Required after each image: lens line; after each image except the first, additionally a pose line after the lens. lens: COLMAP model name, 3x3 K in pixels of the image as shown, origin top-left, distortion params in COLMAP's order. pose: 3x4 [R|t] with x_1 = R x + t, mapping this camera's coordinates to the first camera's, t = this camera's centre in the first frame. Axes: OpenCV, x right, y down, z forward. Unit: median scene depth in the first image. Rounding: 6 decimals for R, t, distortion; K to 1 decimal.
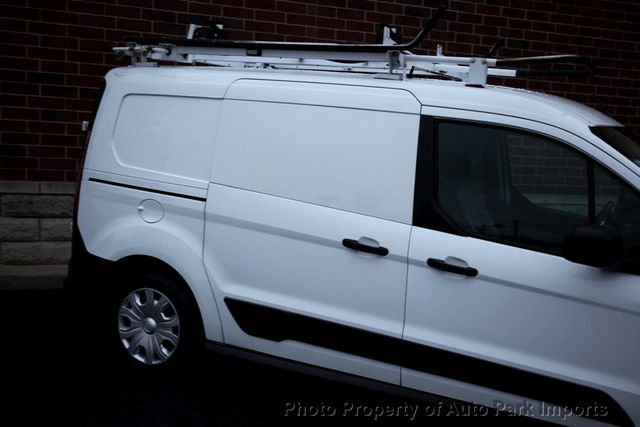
lens RADIAL K [[749.3, 0, 325.0], [0, 749.3, 216.3], [0, 0, 1]] dist [0.023063, 0.000000]
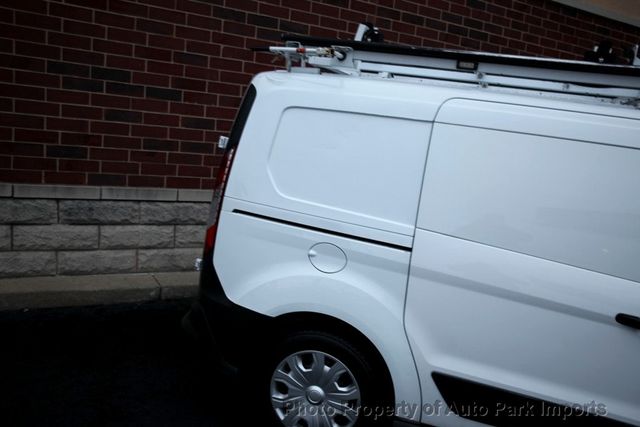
lens RADIAL K [[569.0, 0, 322.4], [0, 569.0, 215.0], [0, 0, 1]] dist [-0.043177, 0.054573]
pose [[0.987466, 0.022668, 0.156195, -0.313922], [-0.030708, 0.998314, 0.049252, -0.077134], [-0.154815, -0.053431, 0.986497, 0.386408]]
